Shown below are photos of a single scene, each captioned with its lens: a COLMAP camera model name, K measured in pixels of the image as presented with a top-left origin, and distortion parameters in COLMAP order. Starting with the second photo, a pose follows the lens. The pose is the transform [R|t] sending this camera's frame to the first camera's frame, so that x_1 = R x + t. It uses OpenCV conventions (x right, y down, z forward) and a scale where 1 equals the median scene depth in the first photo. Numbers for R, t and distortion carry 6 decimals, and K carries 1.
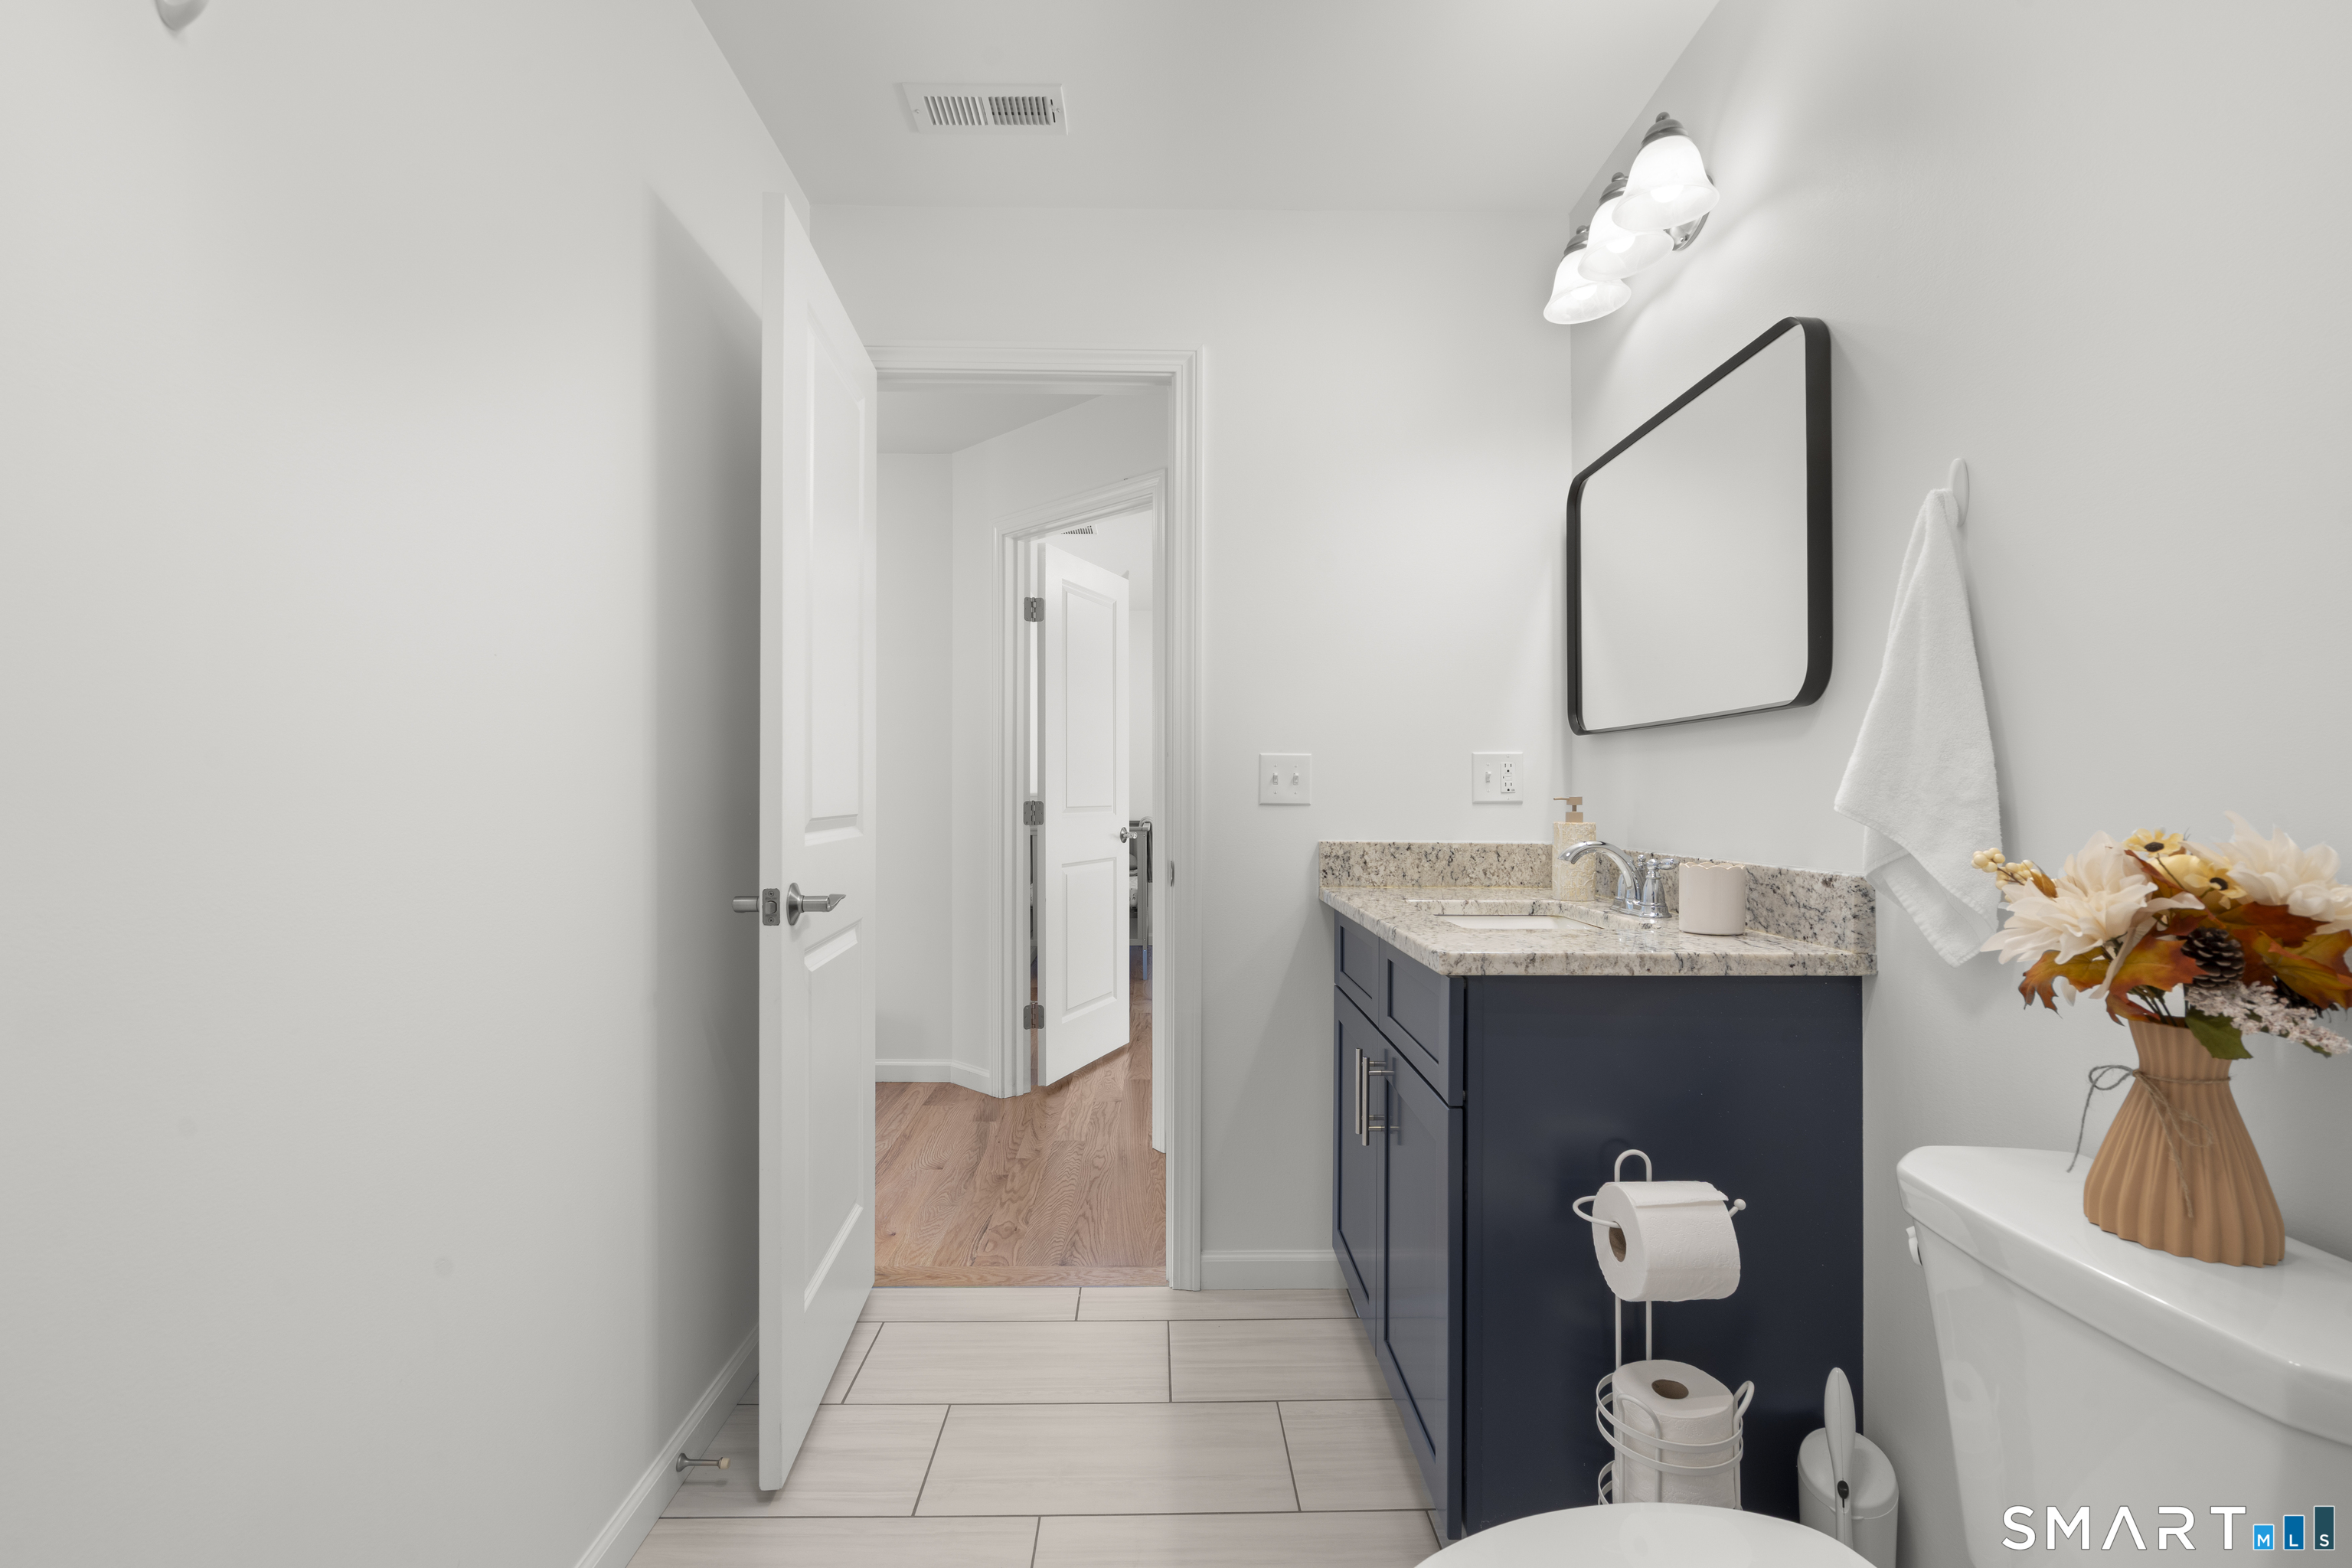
lens RADIAL K [[1062.9, 0, 1176.1], [0, 1062.9, 790.1], [0, 0, 1]] dist [0.000962, 0.000024]
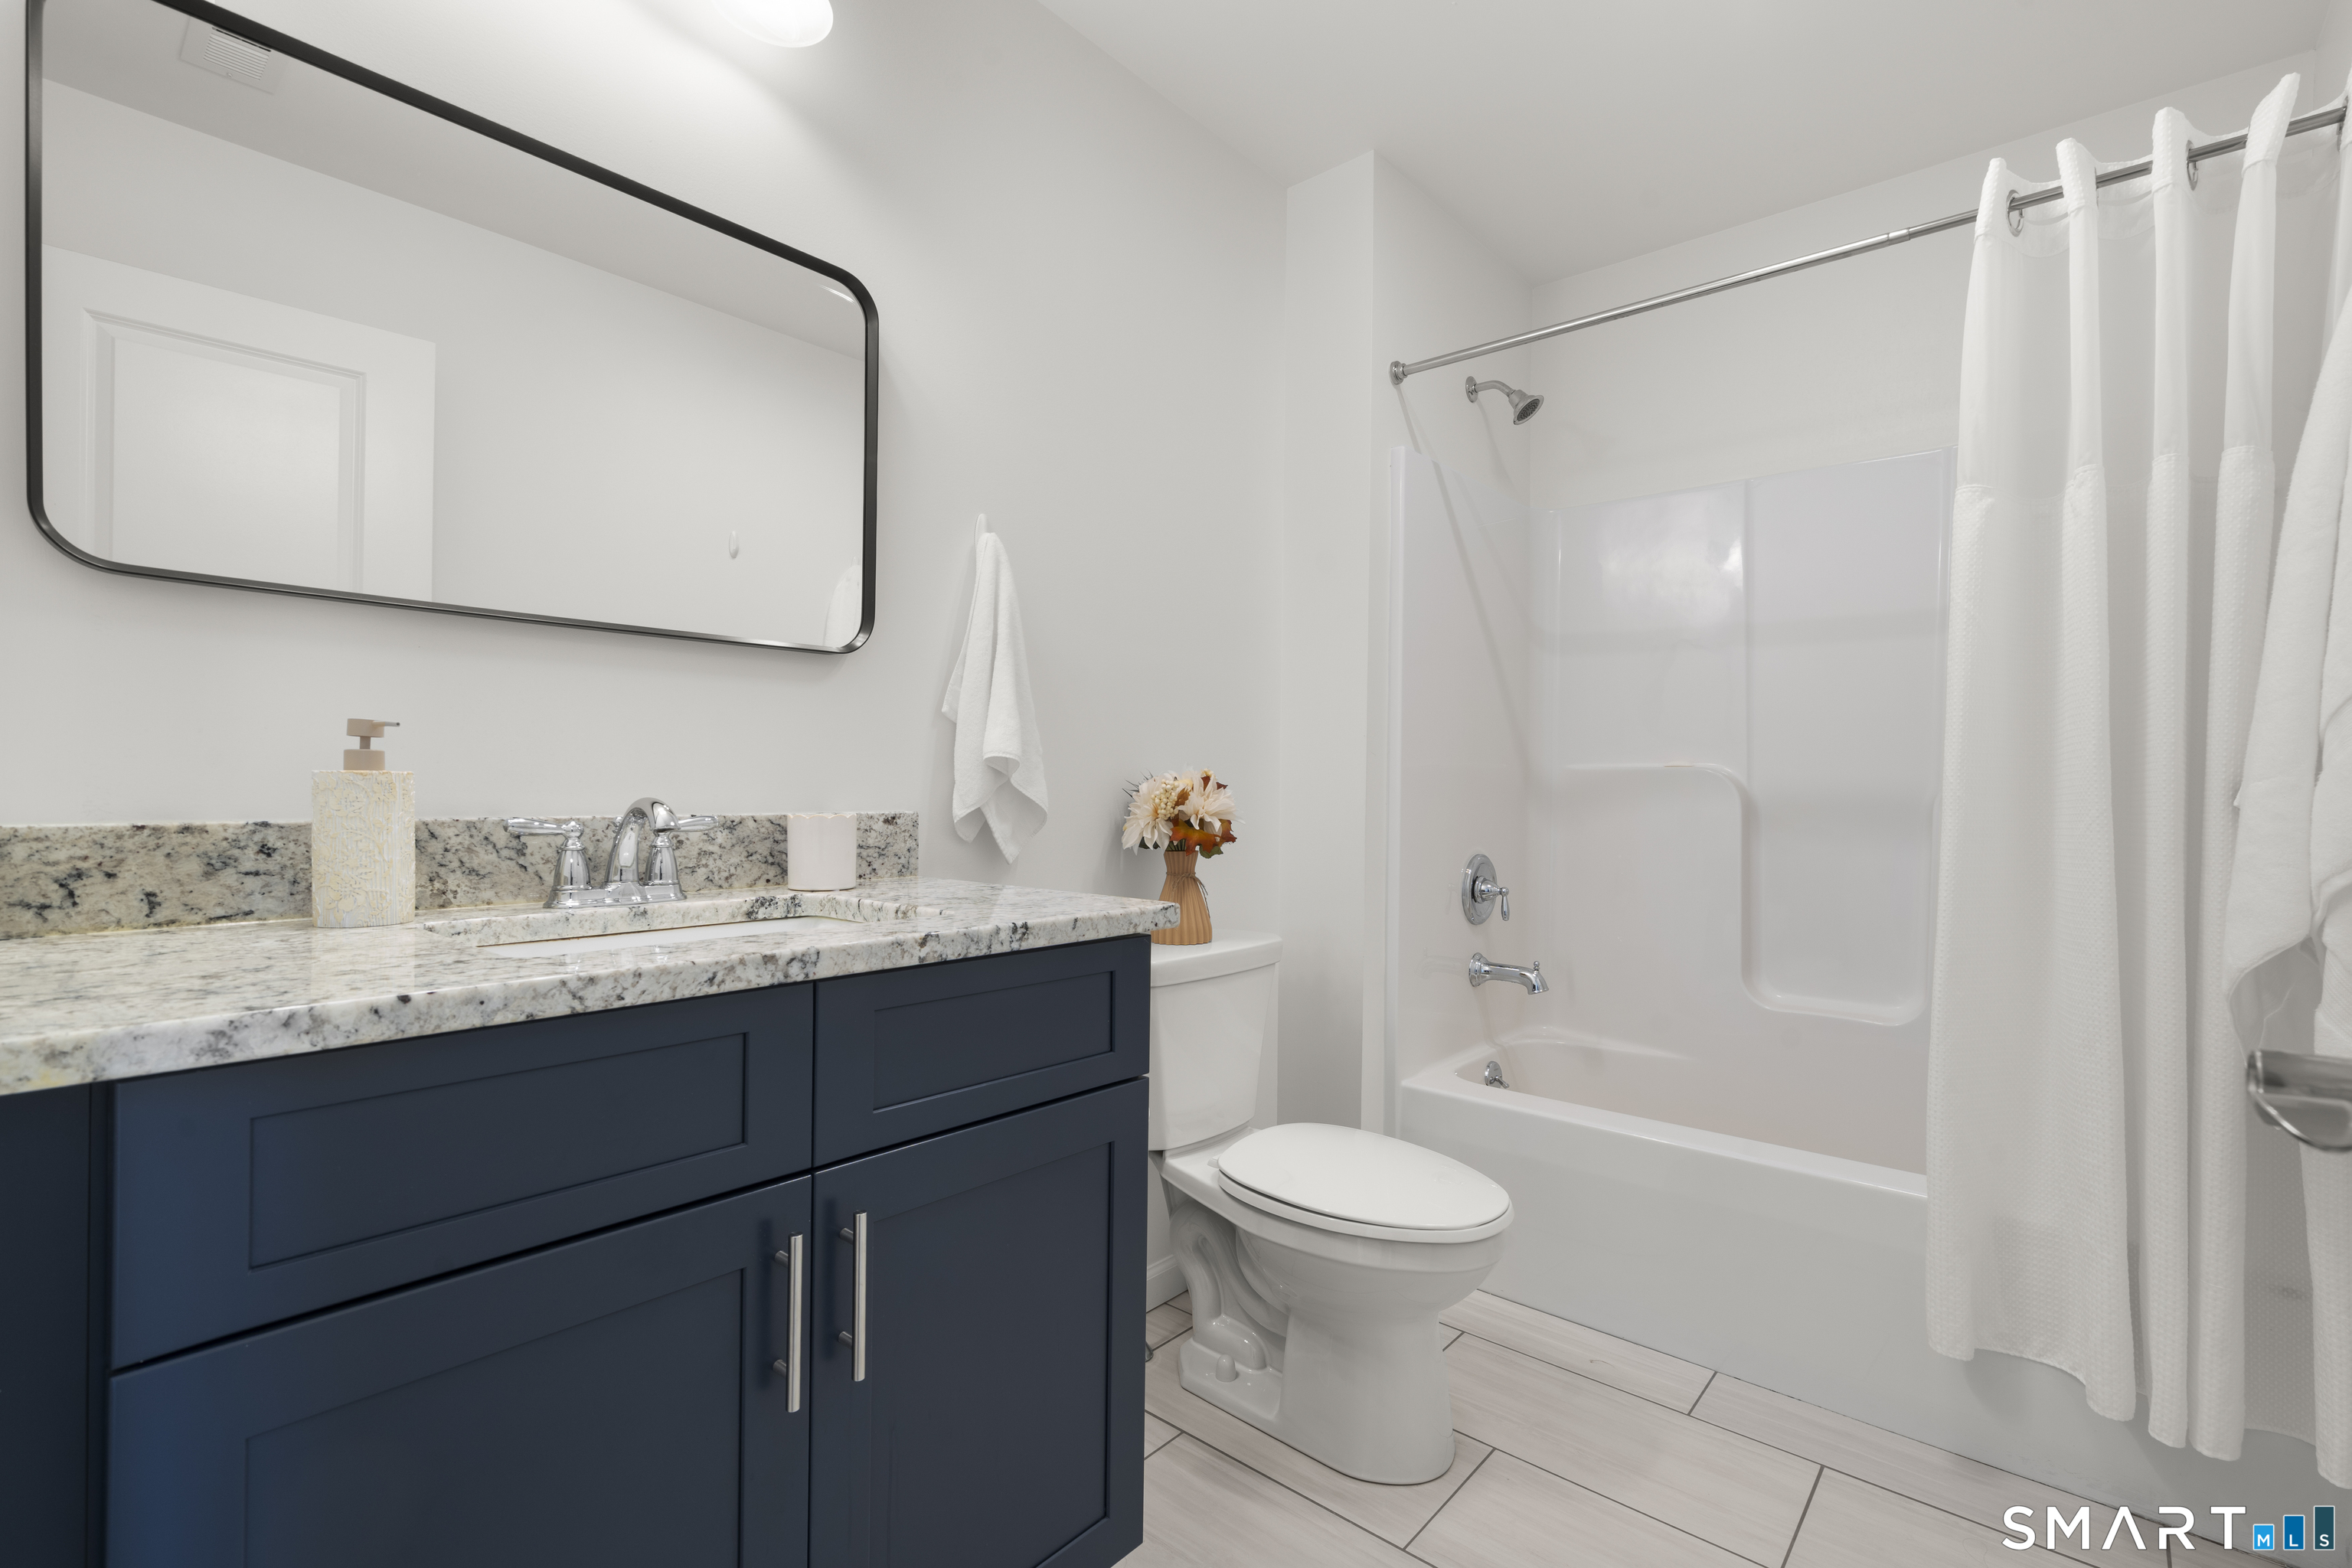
lens RADIAL K [[1062.9, 0, 1174.2], [0, 1062.9, 782.3], [0, 0, 1]] dist [0.000962, 0.000024]
pose [[-0.744252, -0.009328, 0.667834, -0.322450], [-0.014724, 0.999889, -0.002442, 0.041757], [-0.667736, -0.011651, -0.744307, 1.502405]]
